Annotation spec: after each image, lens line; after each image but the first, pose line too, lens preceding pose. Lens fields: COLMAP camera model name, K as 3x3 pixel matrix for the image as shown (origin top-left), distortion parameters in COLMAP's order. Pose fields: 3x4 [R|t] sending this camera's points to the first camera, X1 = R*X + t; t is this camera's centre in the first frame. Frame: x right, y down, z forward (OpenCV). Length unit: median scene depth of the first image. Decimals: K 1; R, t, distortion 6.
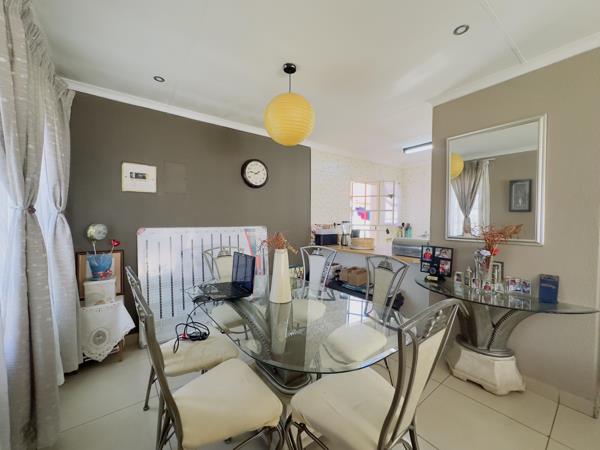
lens RADIAL K [[241.0, 0, 300.0], [0, 241.0, 225.0], [0, 0, 1]] dist [-0.001499, -0.000049]
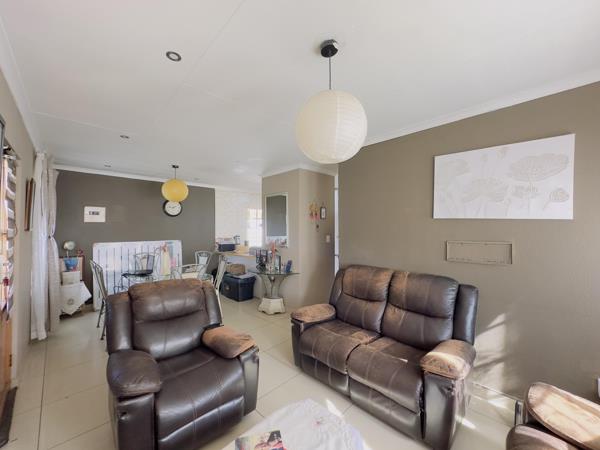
lens RADIAL K [[241.0, 0, 300.0], [0, 241.0, 225.0], [0, 0, 1]] dist [-0.001499, -0.000049]
pose [[0.990851, -0.008500, 0.134696, 0.592372], [0.013555, 0.999236, -0.036661, -0.033641], [-0.134281, 0.038151, 0.990209, -0.958760]]
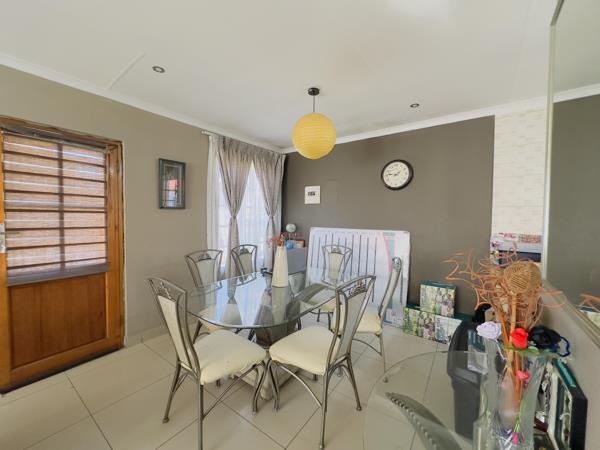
lens RADIAL K [[241.0, 0, 300.0], [0, 241.0, 225.0], [0, 0, 1]] dist [-0.001499, -0.000049]
pose [[0.281416, 0.034562, -0.958963, 0.828761], [-0.032287, 0.999126, 0.026534, -0.039707], [0.959043, 0.023495, 0.282286, 0.496448]]
